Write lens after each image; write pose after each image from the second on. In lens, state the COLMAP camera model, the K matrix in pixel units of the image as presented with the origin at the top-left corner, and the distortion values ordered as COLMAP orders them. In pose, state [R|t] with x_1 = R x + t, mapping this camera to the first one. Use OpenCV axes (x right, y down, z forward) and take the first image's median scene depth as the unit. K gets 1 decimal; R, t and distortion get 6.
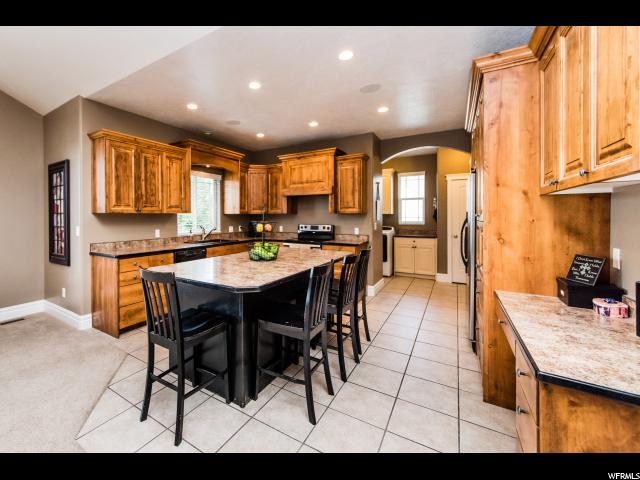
lens RADIAL K [[249.2, 0, 256.4], [0, 249.2, 216.8], [0, 0, 1]] dist [-0.008633, 0.000141]
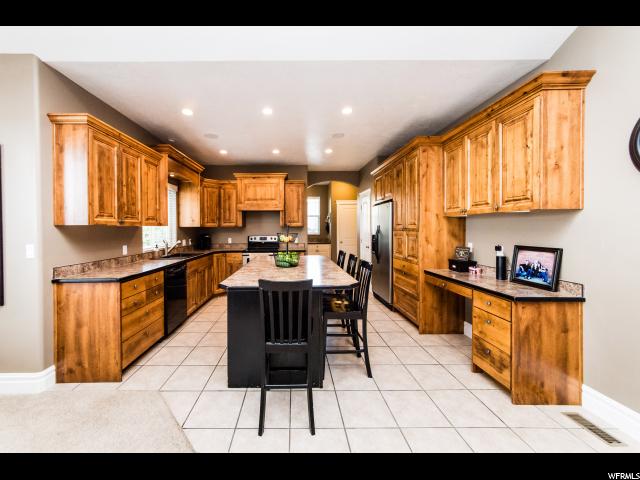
lens RADIAL K [[228.9, 0, 264.1], [0, 228.9, 230.0], [0, 0, 1]] dist [-0.013996, -0.000103]
pose [[0.850296, -0.006865, 0.526260, -0.404113], [0.006279, 0.999976, 0.002899, 0.000512], [-0.526267, 0.000840, 0.850319, 0.100289]]
